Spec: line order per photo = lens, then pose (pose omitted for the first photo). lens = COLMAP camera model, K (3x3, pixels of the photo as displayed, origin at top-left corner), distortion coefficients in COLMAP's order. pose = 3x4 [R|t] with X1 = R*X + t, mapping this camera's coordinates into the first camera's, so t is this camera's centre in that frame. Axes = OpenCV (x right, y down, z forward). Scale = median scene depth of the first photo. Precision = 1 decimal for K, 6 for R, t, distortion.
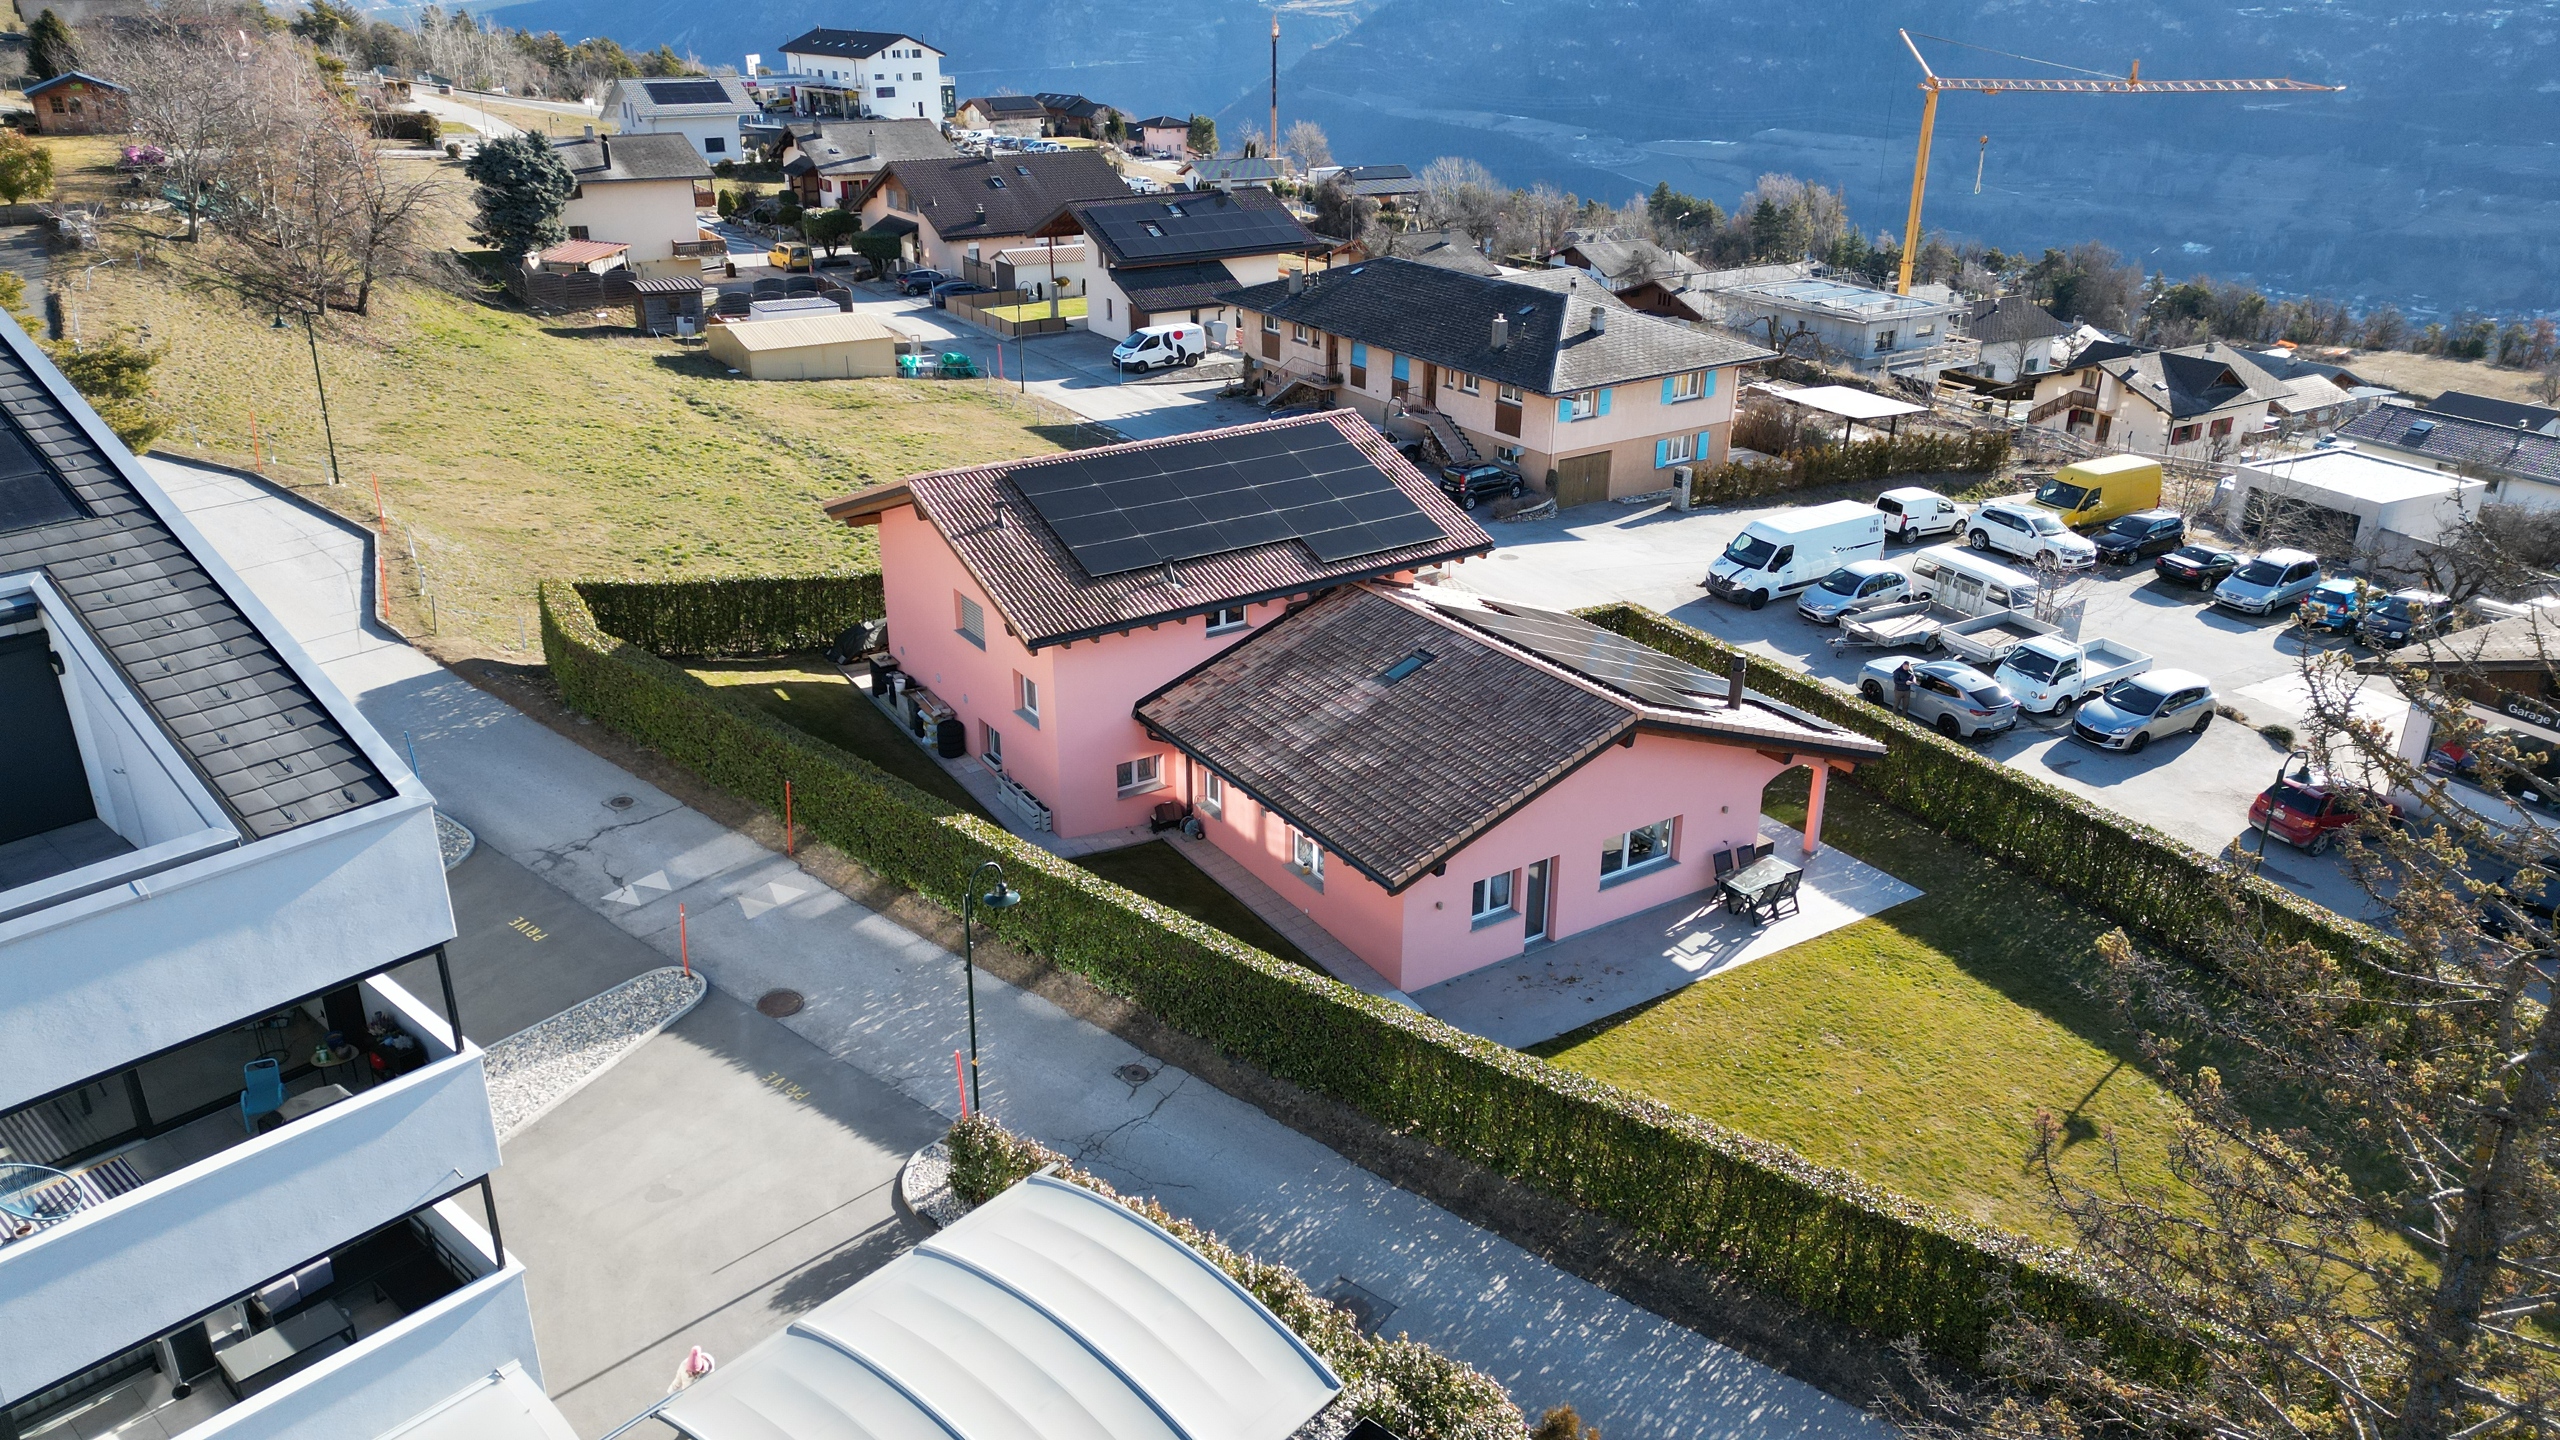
lens RADIAL K [[1773.4, 0, 1272.9], [0, 1773.4, 713.0], [0, 0, 1]] dist [0.068181, -0.052624]
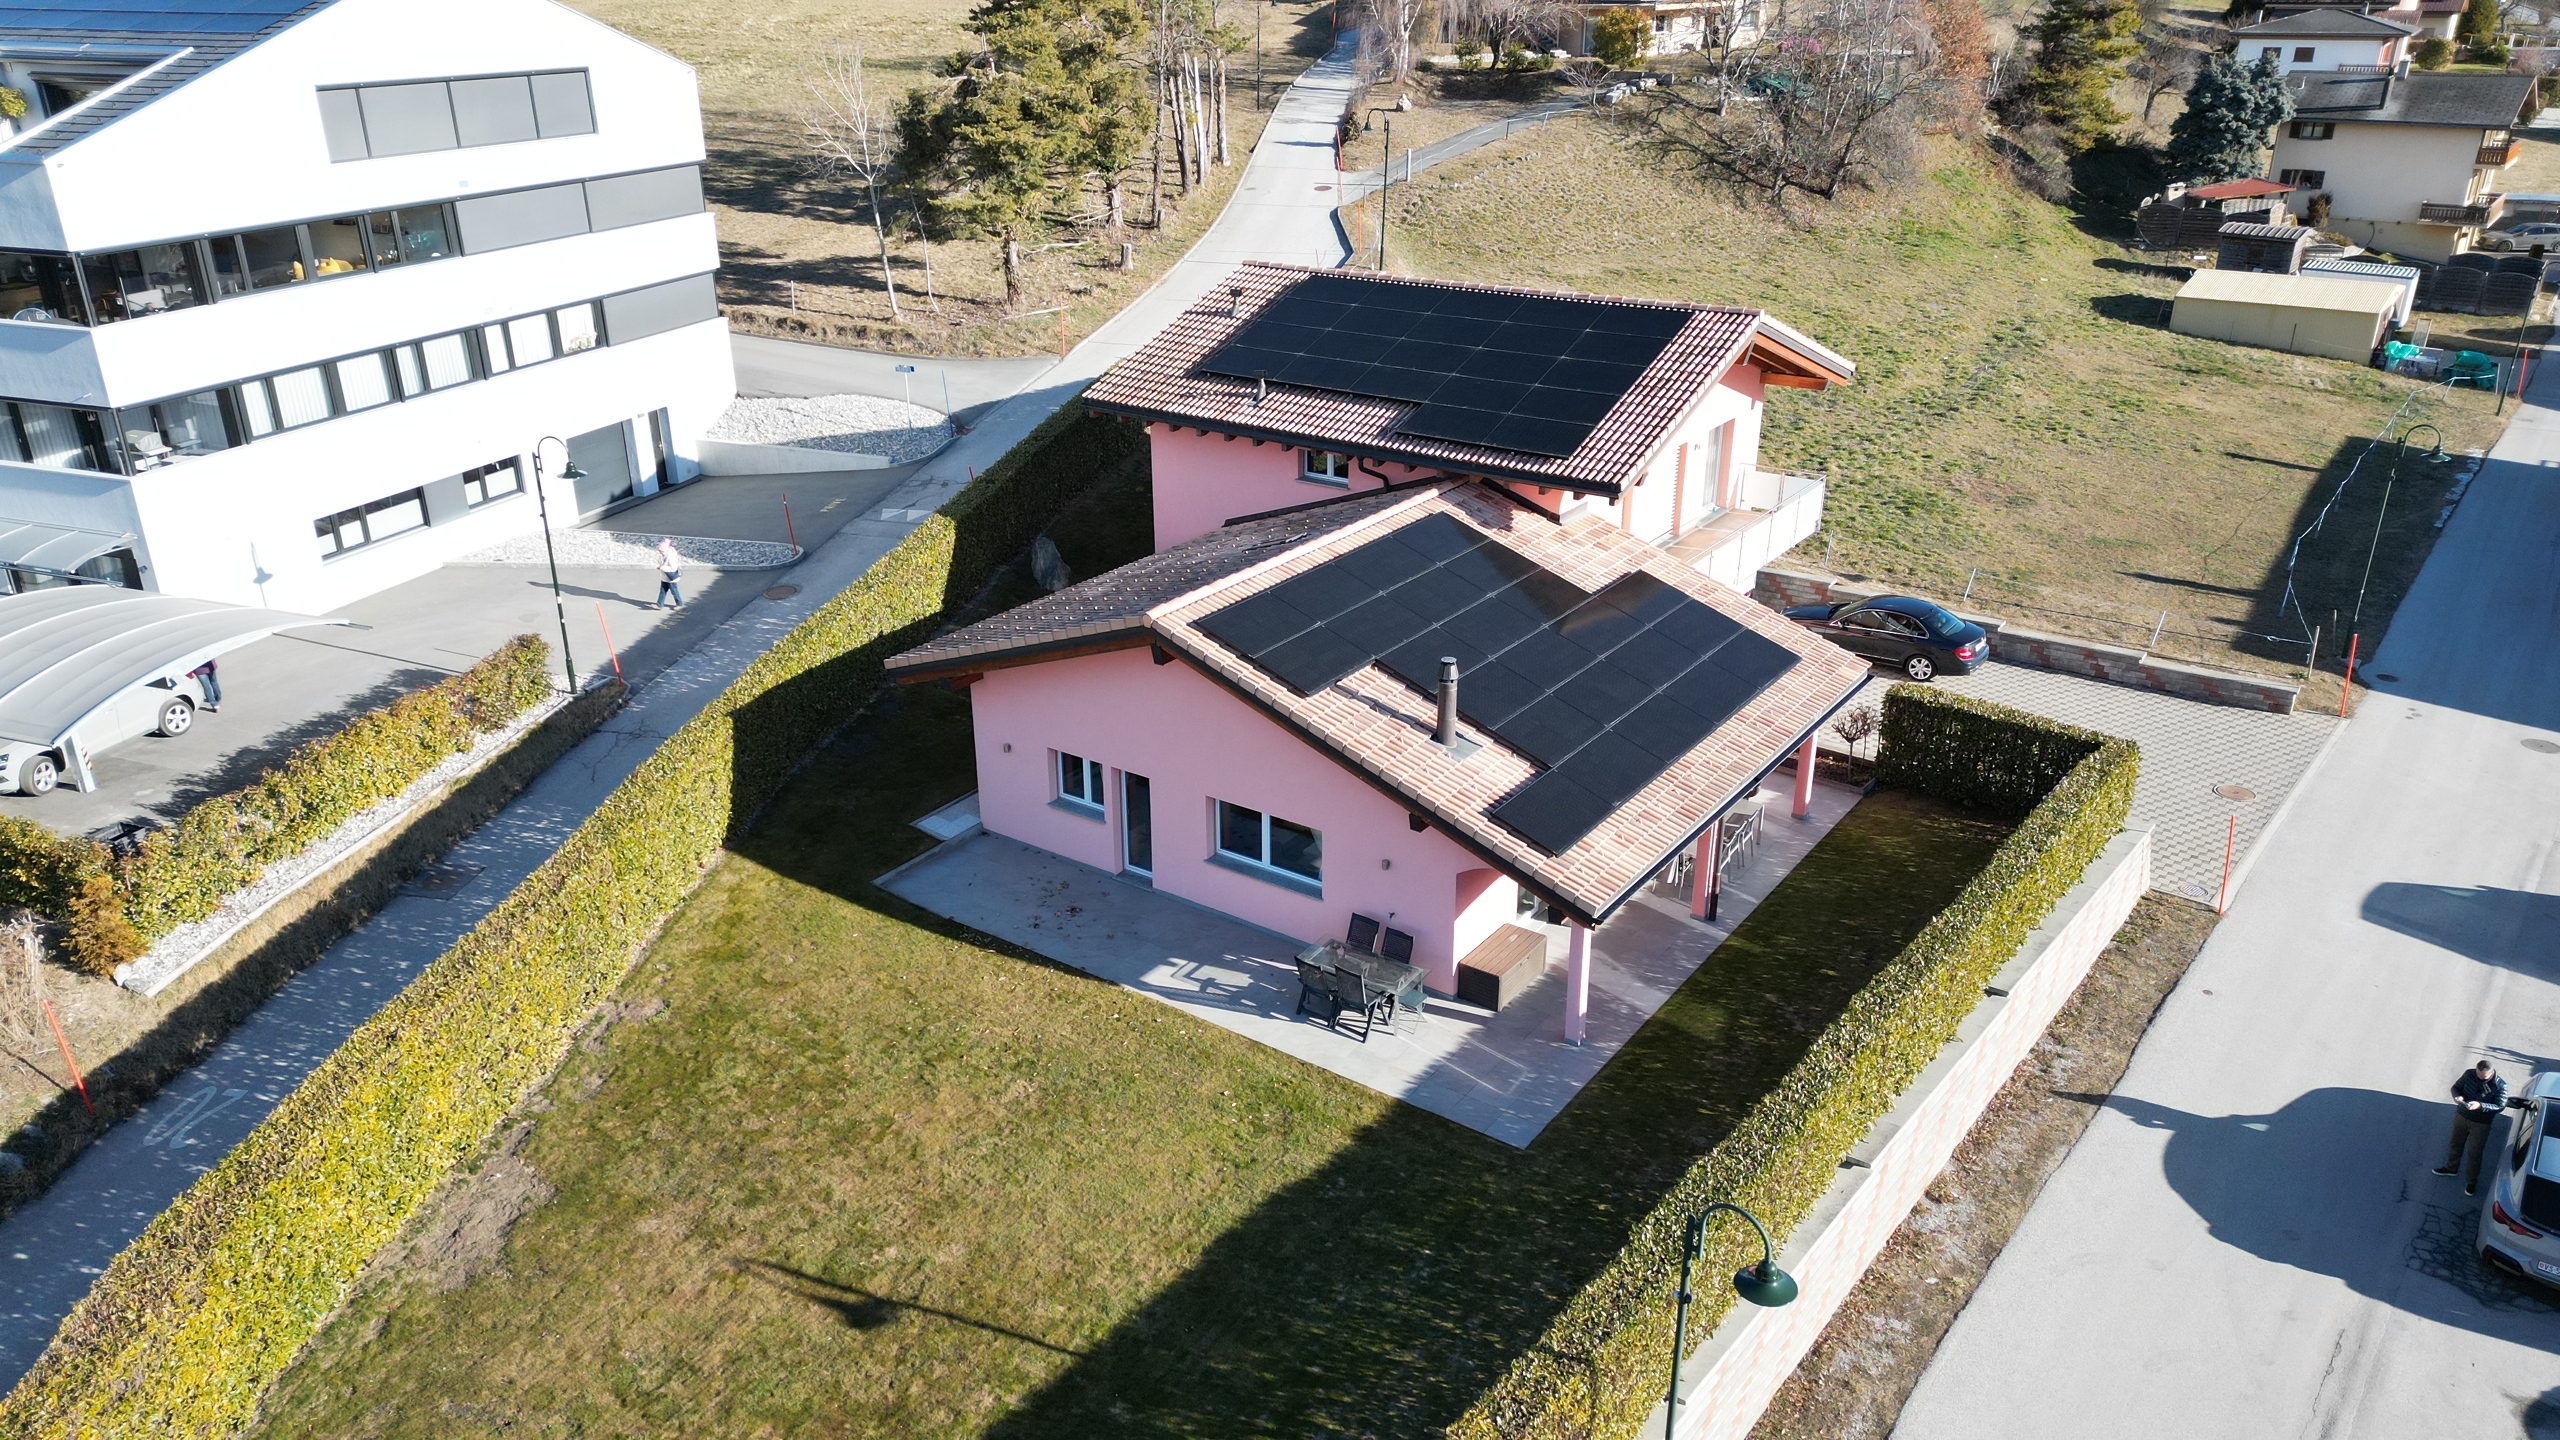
lens RADIAL K [[1773.4, 0, 1272.9], [0, 1773.4, 713.0], [0, 0, 1]] dist [0.068181, -0.052624]
pose [[0.363974, 0.356519, -0.860475, 0.792798], [-0.357153, 0.906646, 0.224576, -0.135321], [0.860212, 0.225582, 0.457328, 0.619593]]
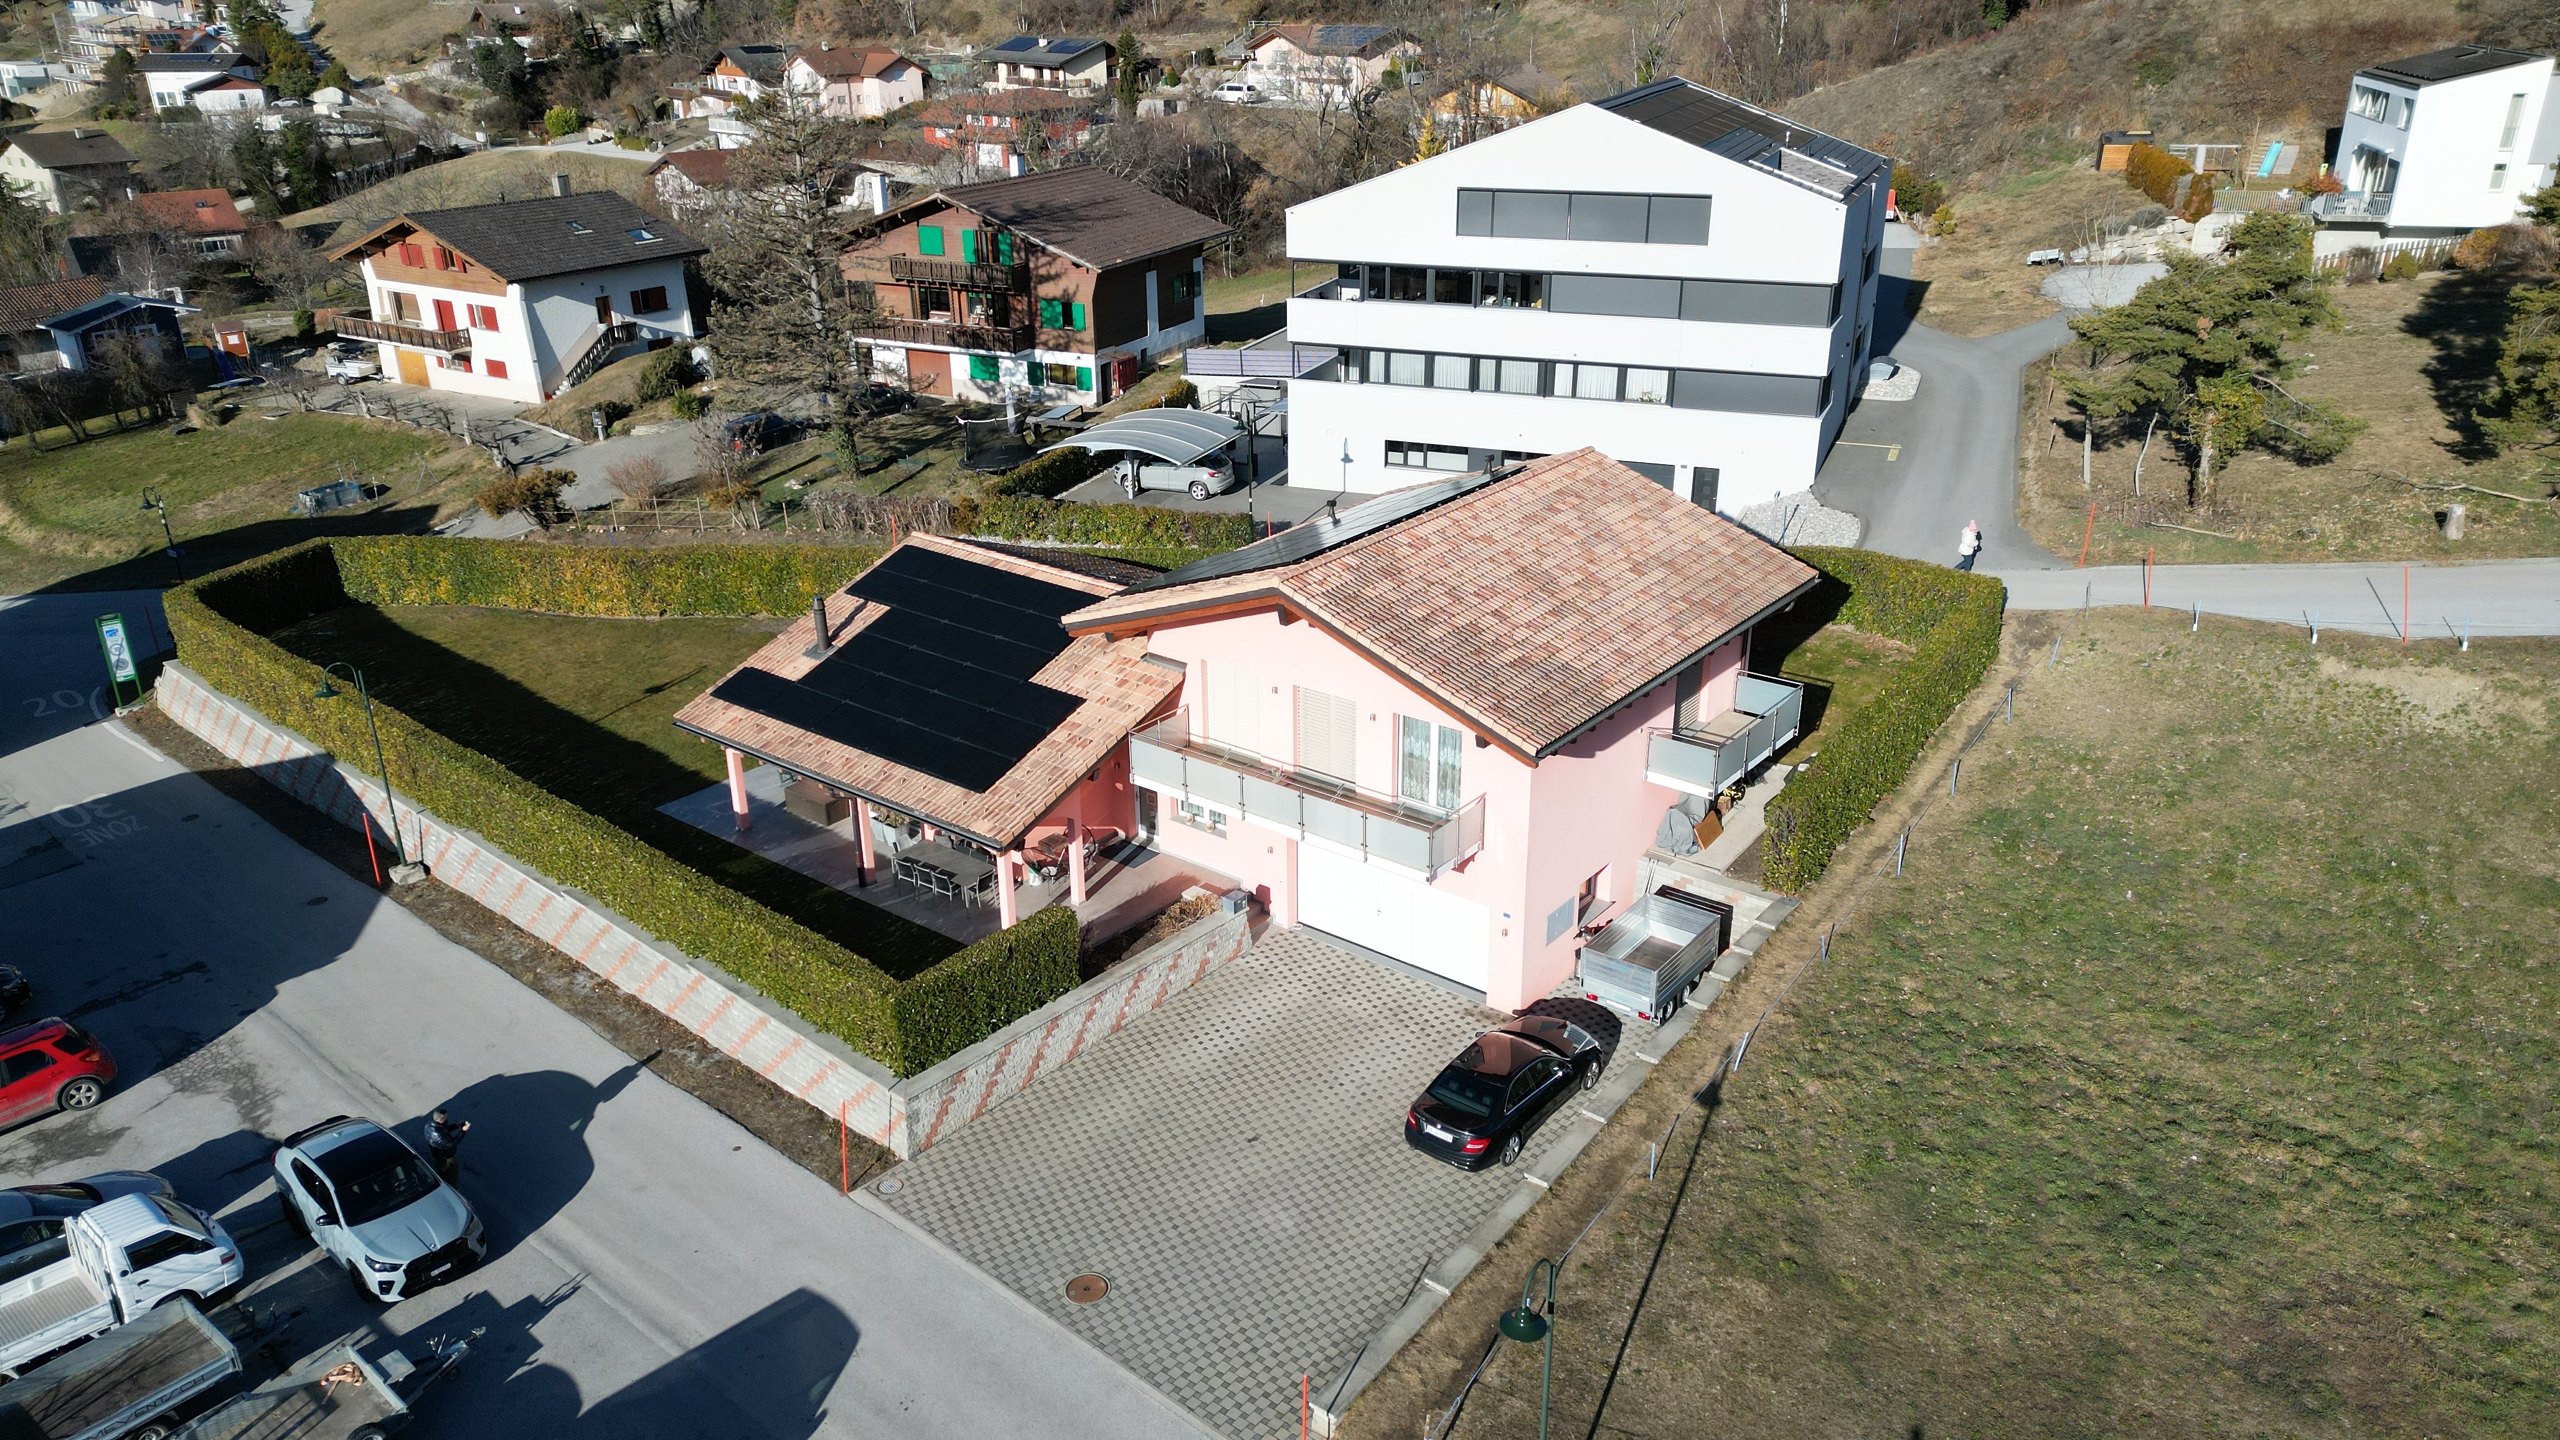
lens RADIAL K [[1773.4, 0, 1272.9], [0, 1773.4, 713.0], [0, 0, 1]] dist [0.068181, -0.052624]
pose [[-0.946483, 0.132994, -0.294081, 0.332159], [-0.115775, 0.710622, 0.693984, -0.735809], [0.301276, 0.690890, -0.657194, 1.762890]]
